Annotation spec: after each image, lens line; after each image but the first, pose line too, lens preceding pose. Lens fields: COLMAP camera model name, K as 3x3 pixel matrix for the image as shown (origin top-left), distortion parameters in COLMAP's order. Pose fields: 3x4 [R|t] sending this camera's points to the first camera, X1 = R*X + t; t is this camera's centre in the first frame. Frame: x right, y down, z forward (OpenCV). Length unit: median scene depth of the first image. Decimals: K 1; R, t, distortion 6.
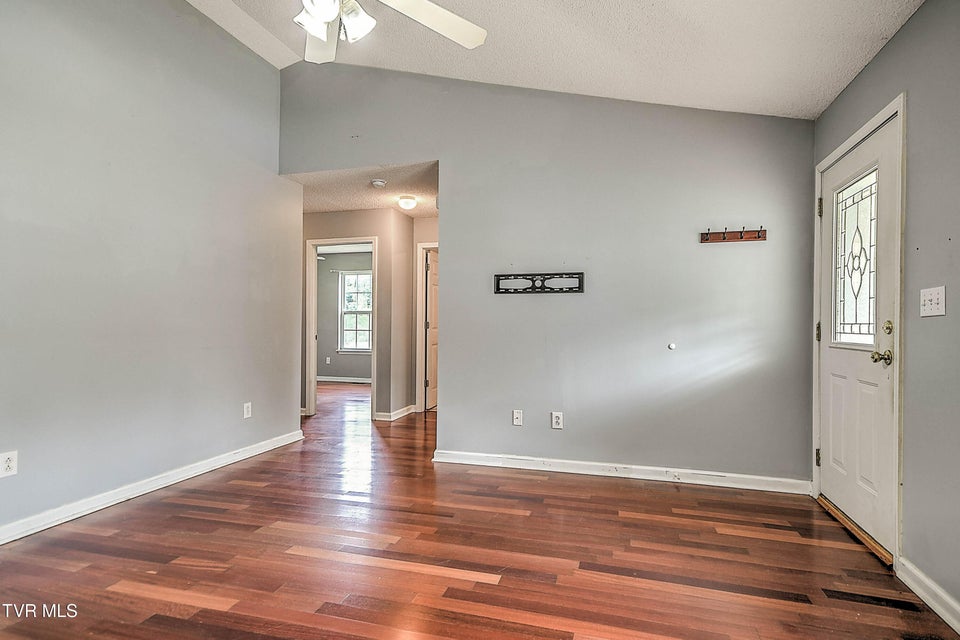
lens RADIAL K [[490.0, 0, 479.0], [0, 490.0, 324.0], [0, 0, 1]] dist [0.027811, 0.000521]
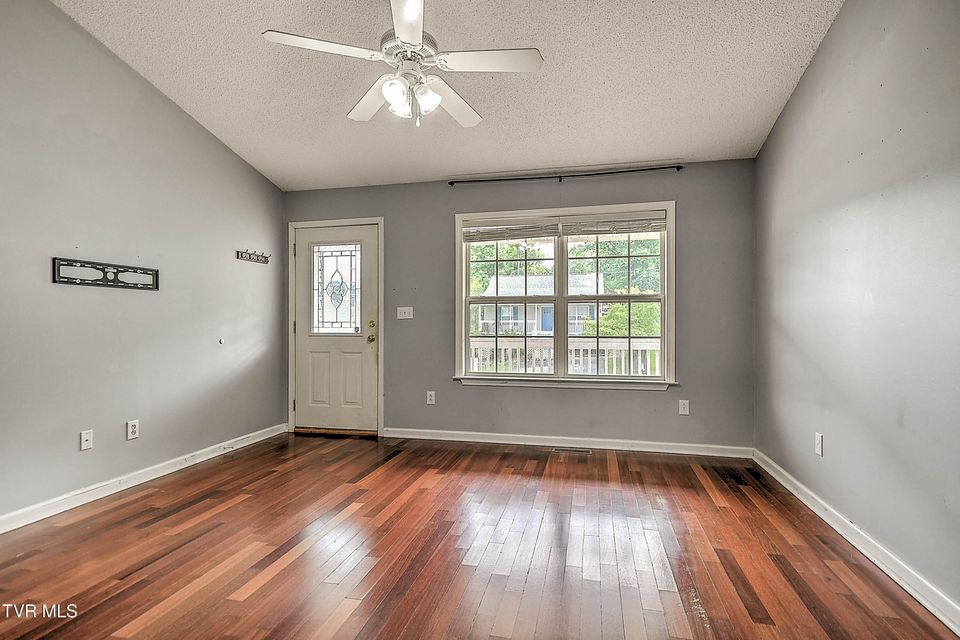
lens RADIAL K [[490.0, 0, 479.0], [0, 490.0, 324.0], [0, 0, 1]] dist [0.027811, 0.000521]
pose [[-0.048508, -0.007301, 0.998796, -0.845299], [0.000335, 0.999973, 0.007325, -0.005391], [-0.998823, 0.000690, -0.048504, 0.438295]]
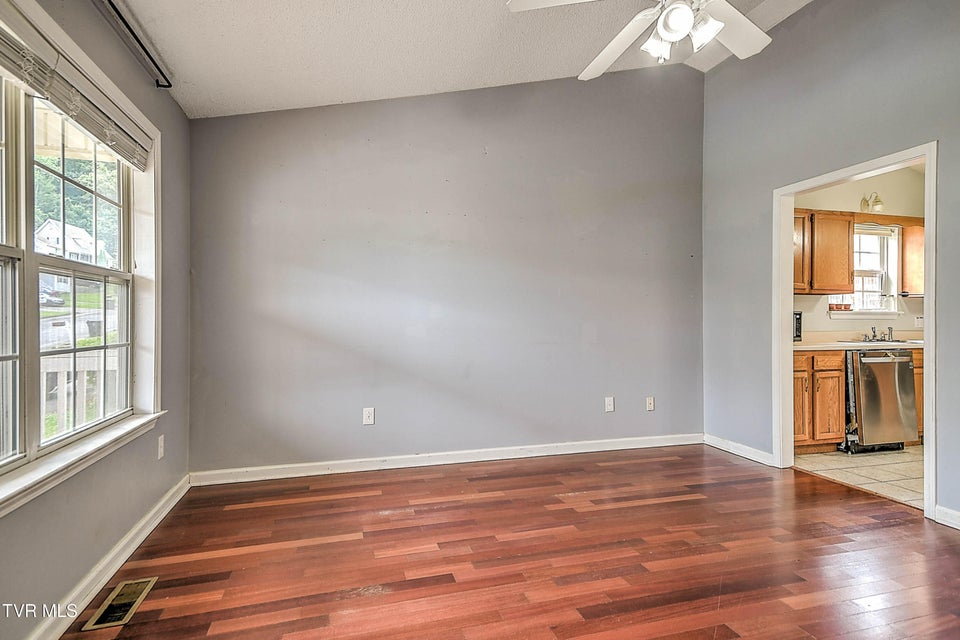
lens RADIAL K [[483.2, 0, 483.3], [0, 483.2, 324.4], [0, 0, 1]] dist [0.018304, -0.000071]
pose [[-0.838158, -0.006768, -0.545385, 0.316958], [-0.009647, 0.999951, 0.002418, 0.000613], [0.545342, 0.007288, -0.838182, 0.827691]]
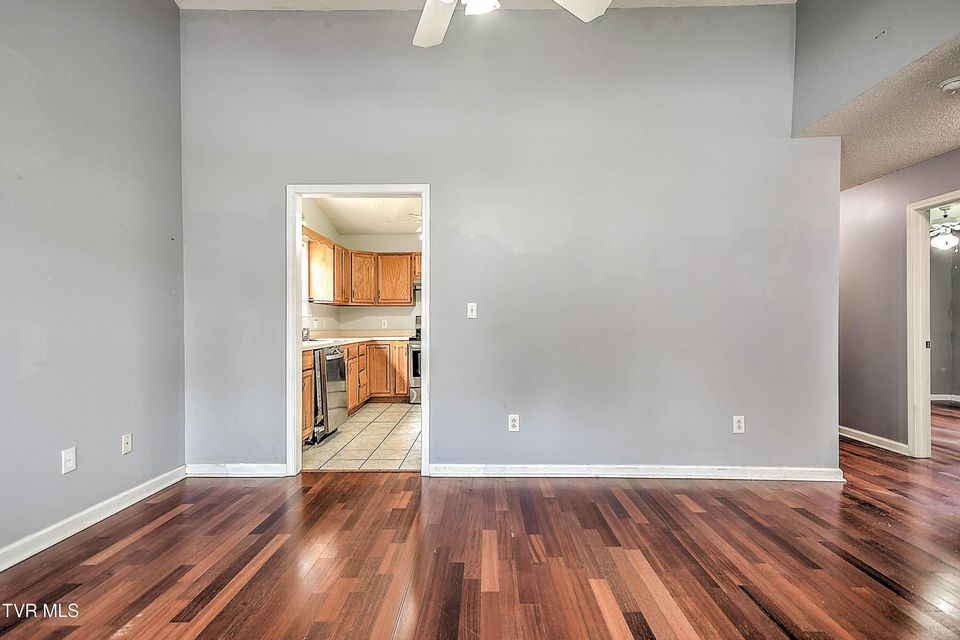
lens RADIAL K [[483.2, 0, 483.3], [0, 483.2, 324.4], [0, 0, 1]] dist [0.018304, -0.000071]
pose [[0.265029, -0.007573, -0.964211, 0.281947], [0.005728, 0.999964, -0.006279, 0.001208], [0.964223, -0.003859, 0.265063, 0.396899]]
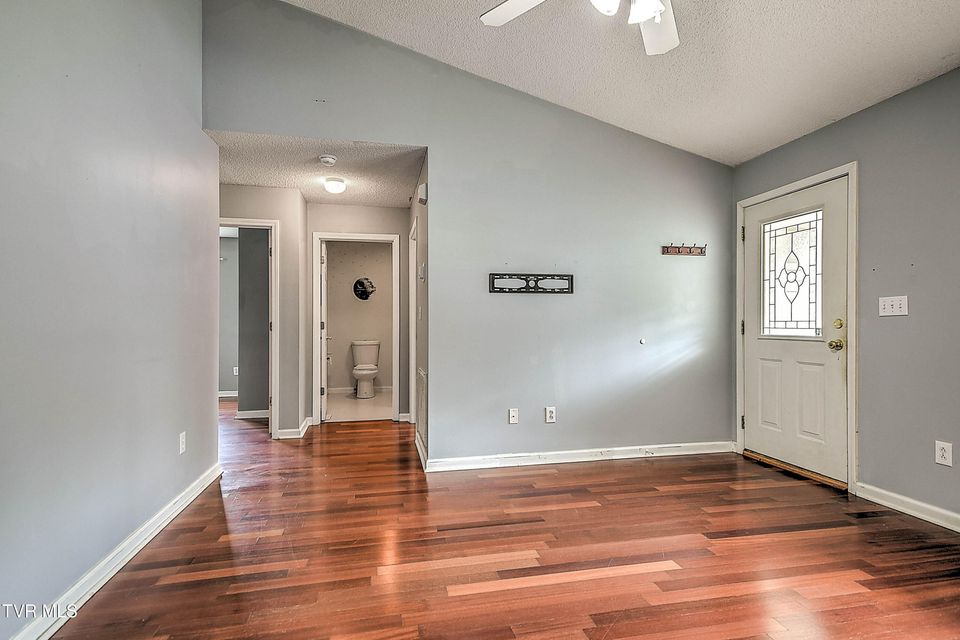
lens RADIAL K [[490.0, 0, 479.0], [0, 490.0, 324.0], [0, 0, 1]] dist [0.027811, 0.000521]
pose [[0.879292, -0.007528, 0.476224, -0.509428], [0.006422, 0.999972, 0.003951, -0.003119], [-0.476240, -0.000416, 0.879315, 0.161684]]
